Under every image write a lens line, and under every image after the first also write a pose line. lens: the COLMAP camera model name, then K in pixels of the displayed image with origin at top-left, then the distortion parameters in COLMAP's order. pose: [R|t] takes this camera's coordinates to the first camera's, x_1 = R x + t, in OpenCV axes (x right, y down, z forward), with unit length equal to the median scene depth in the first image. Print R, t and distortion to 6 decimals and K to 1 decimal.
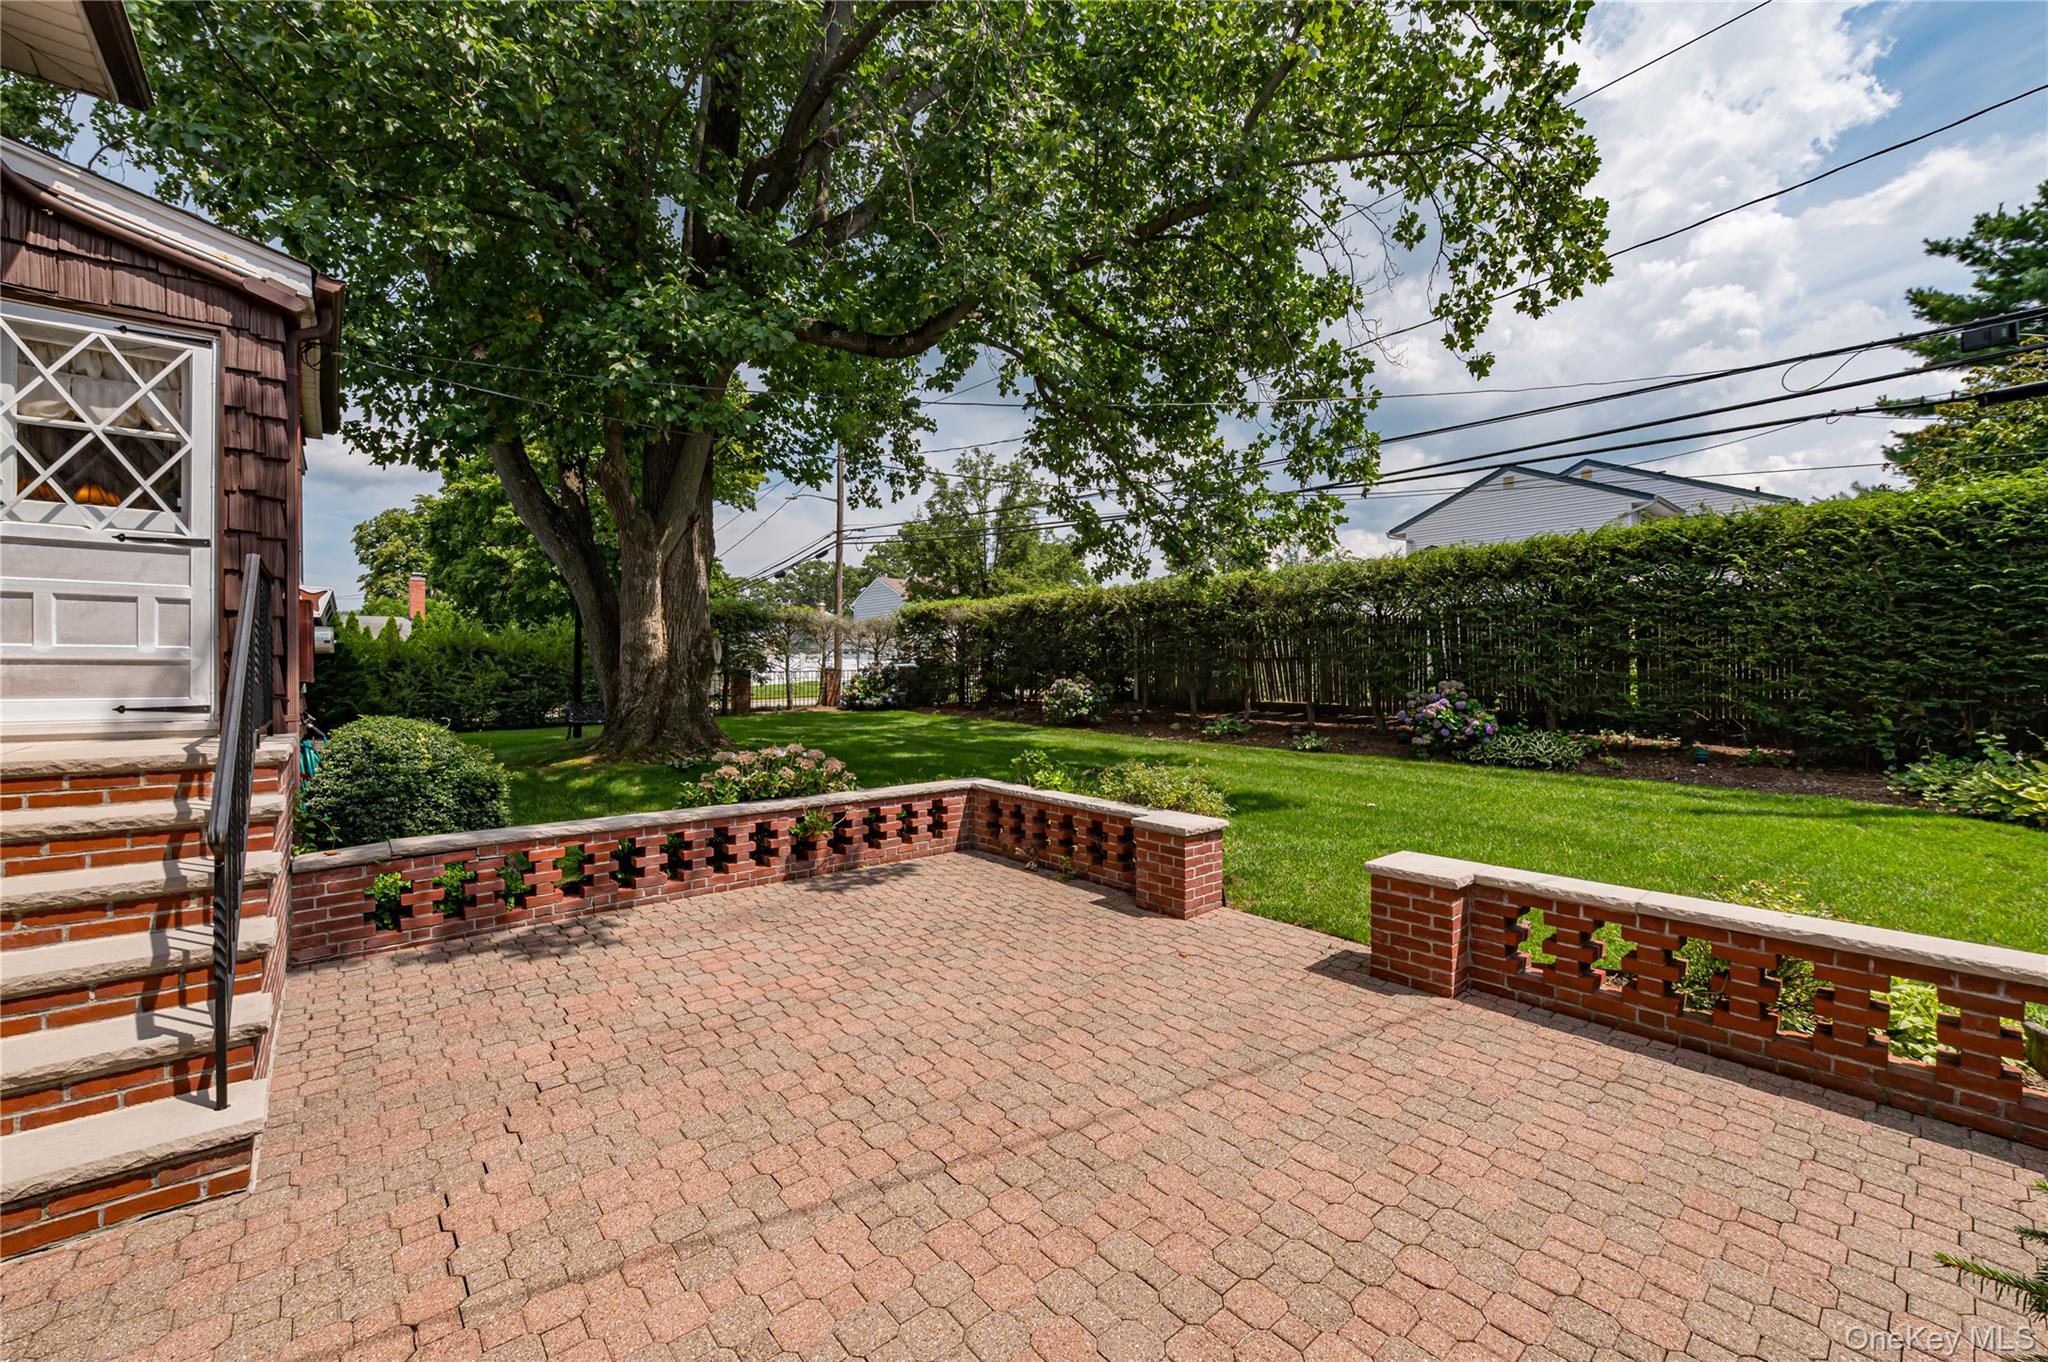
lens RADIAL K [[807.1, 0, 1029.5], [0, 807.1, 674.8], [0, 0, 1]] dist [0.018936, 0.000195]
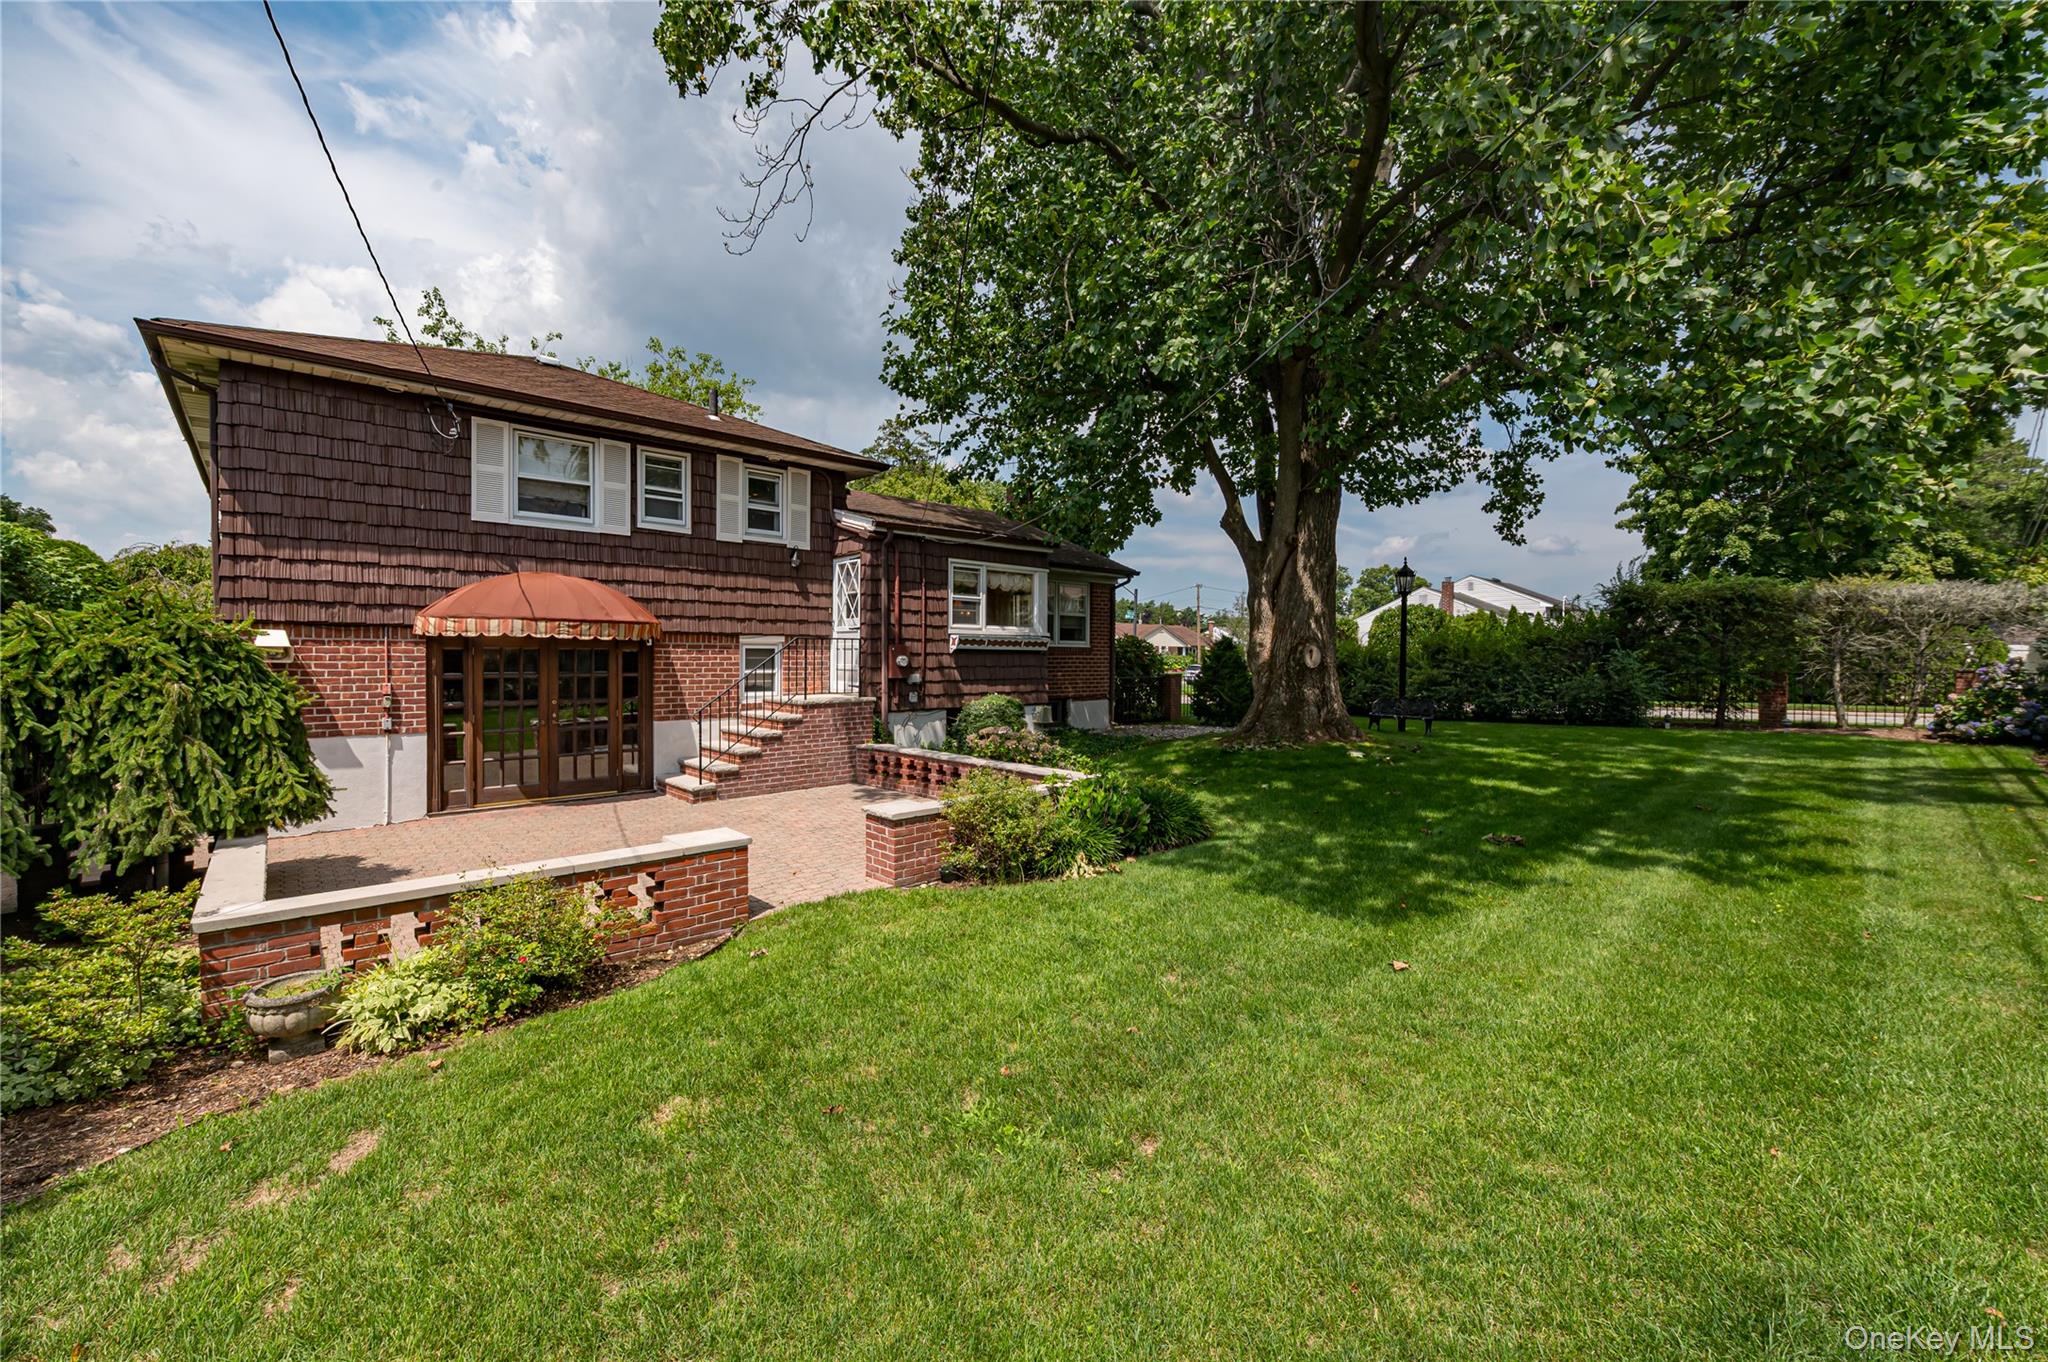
lens RADIAL K [[807.1, 0, 1029.5], [0, 807.1, 674.8], [0, 0, 1]] dist [0.018936, 0.000195]
pose [[0.061821, 0.013536, -0.997995, 1.384487], [-0.005385, 0.999898, 0.013228, -0.031356], [0.998073, 0.004556, 0.061888, 1.089280]]
